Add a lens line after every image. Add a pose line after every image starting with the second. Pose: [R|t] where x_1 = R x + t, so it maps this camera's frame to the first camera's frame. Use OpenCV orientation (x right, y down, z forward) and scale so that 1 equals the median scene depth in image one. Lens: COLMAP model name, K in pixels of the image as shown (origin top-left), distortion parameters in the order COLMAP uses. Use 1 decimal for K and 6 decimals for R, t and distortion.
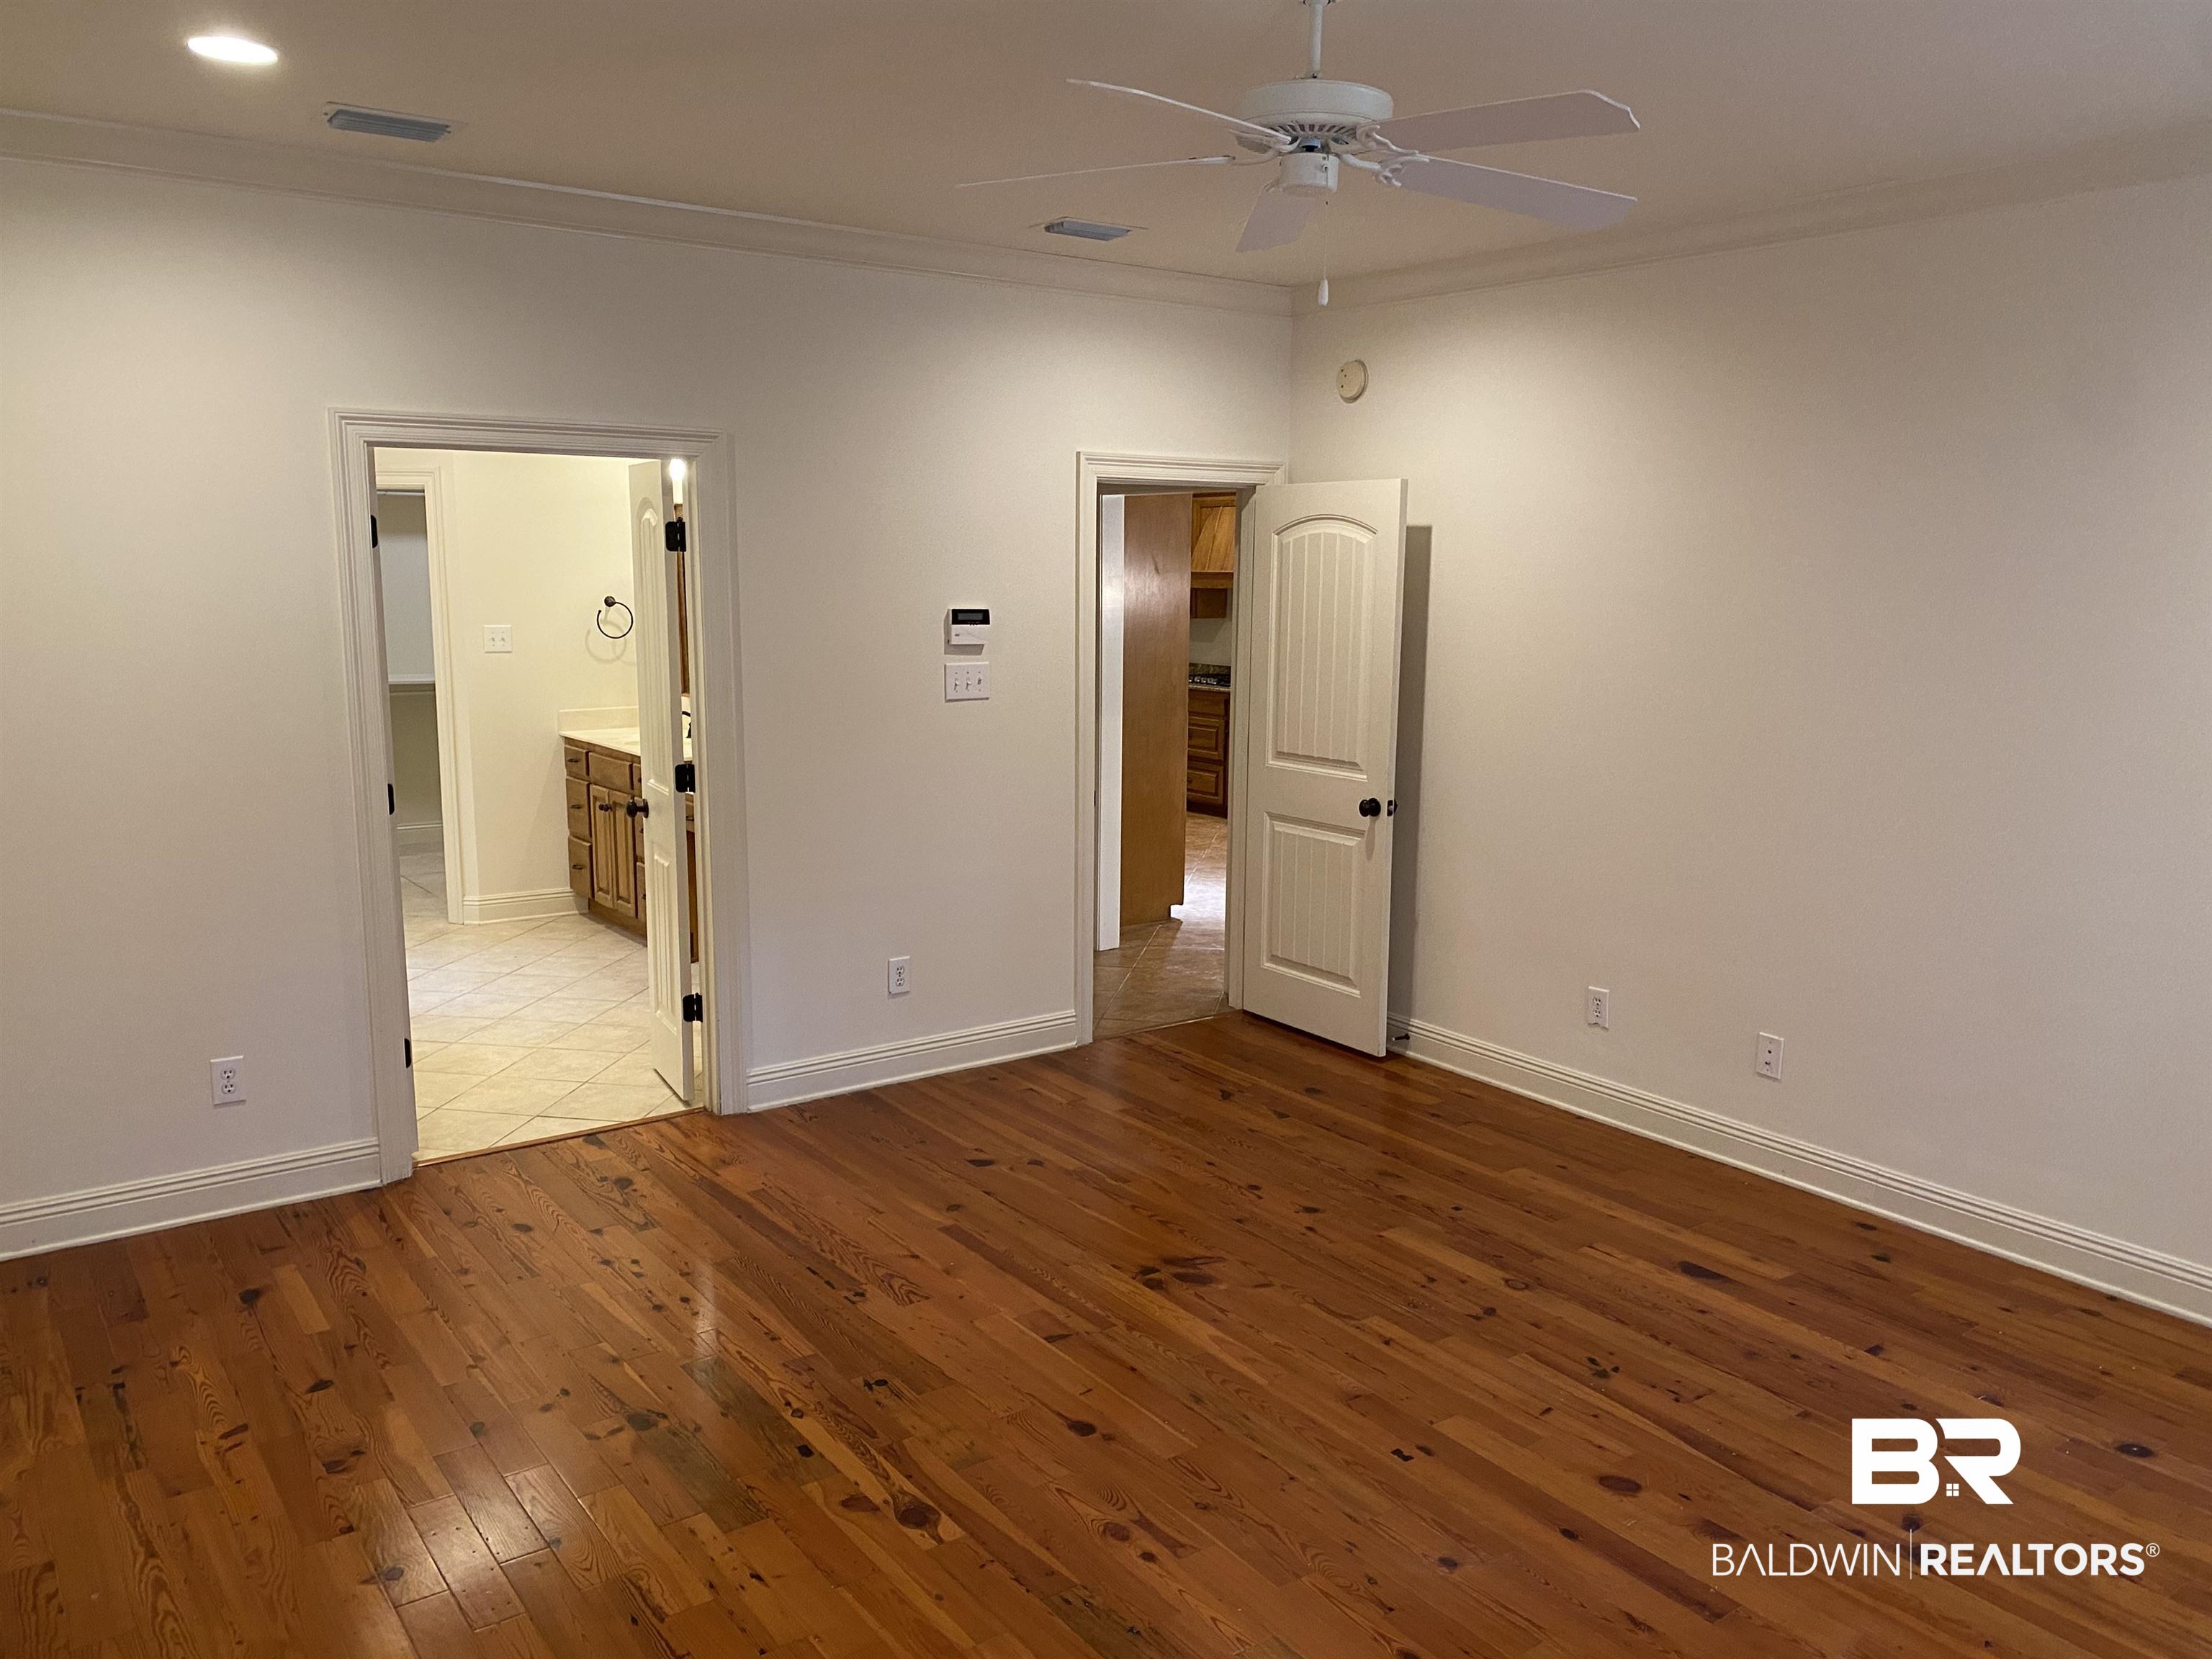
lens RADIAL K [[1670.4, 0, 1096.6], [0, 1670.4, 851.2], [0, 0, 1]] dist [0.057725, -0.075332]
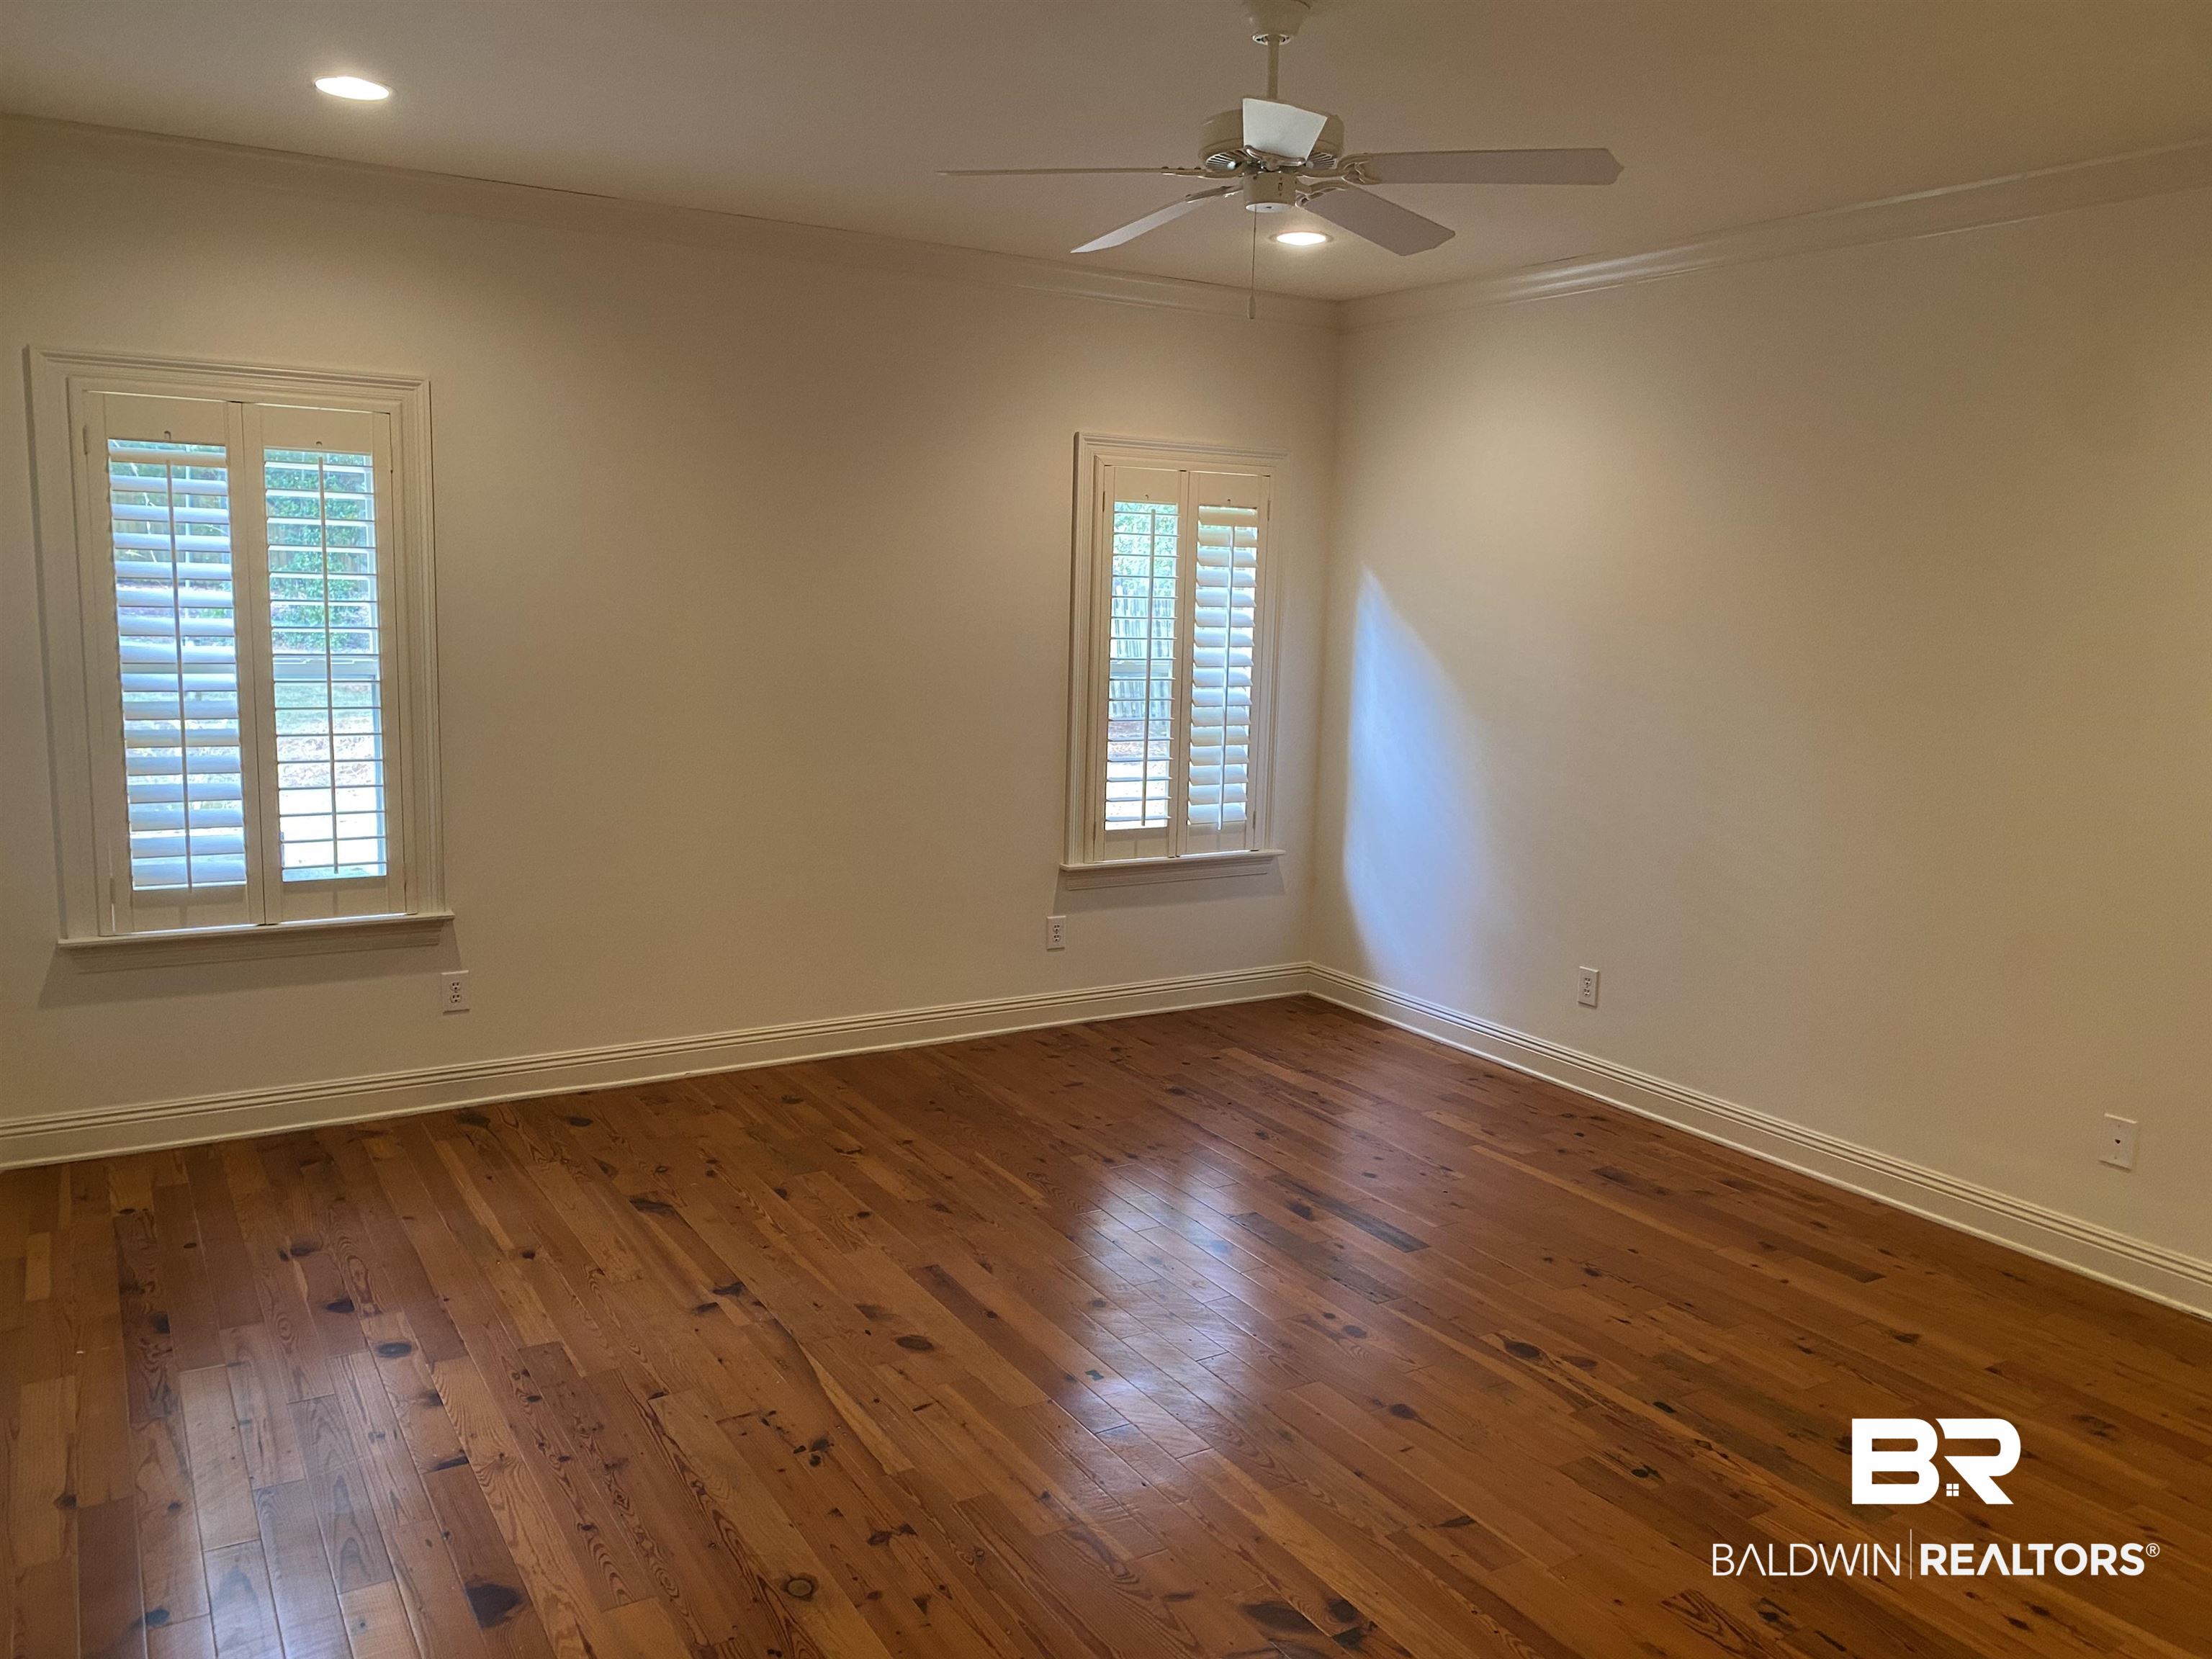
lens RADIAL K [[1670.4, 0, 1094.5], [0, 1670.4, 816.6], [0, 0, 1]] dist [0.057725, -0.075332]
pose [[-0.995710, -0.056689, 0.073127, 0.100290], [-0.031067, 0.949284, 0.312881, -0.249725], [-0.087156, 0.309267, -0.946973, 1.531955]]
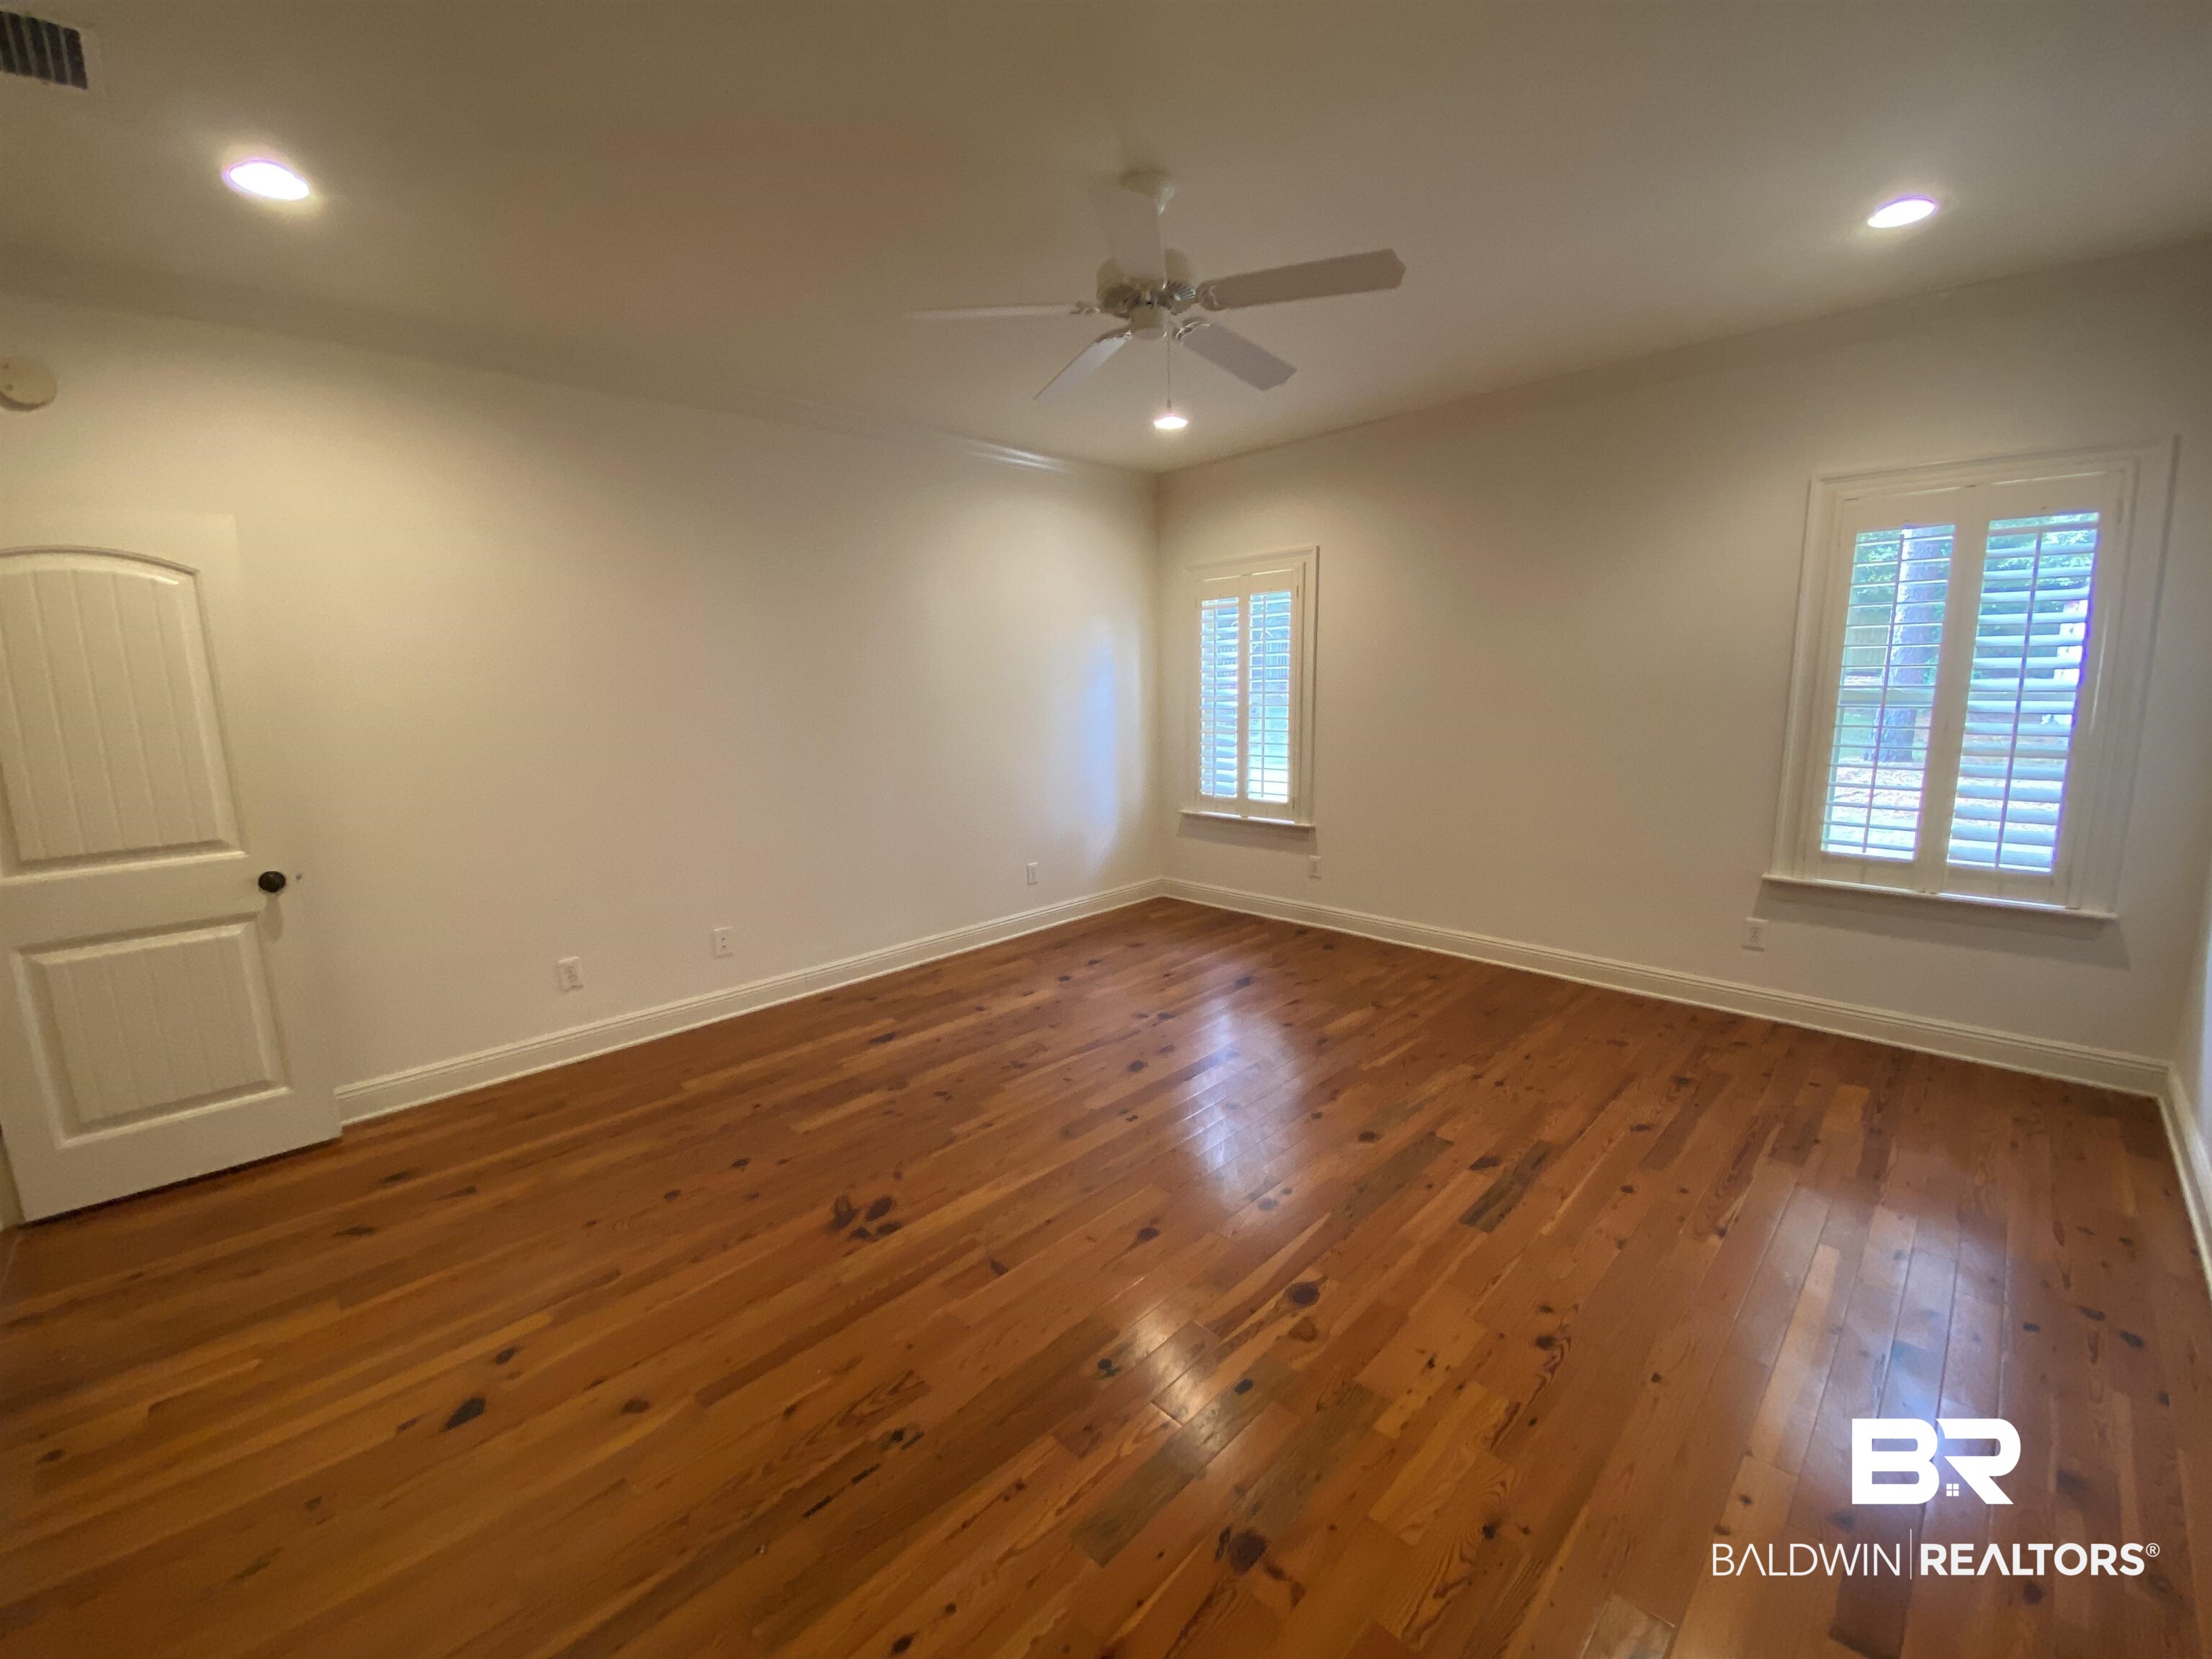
lens RADIAL K [[891.5, 0, 1114.9], [0, 891.5, 821.8], [0, 0, 1]] dist [0.016859, -0.009802]
pose [[-0.155319, -0.168887, 0.973321, -0.522272], [0.192636, 0.961185, 0.197521, -0.092261], [-0.968900, 0.218176, -0.116757, 0.853623]]
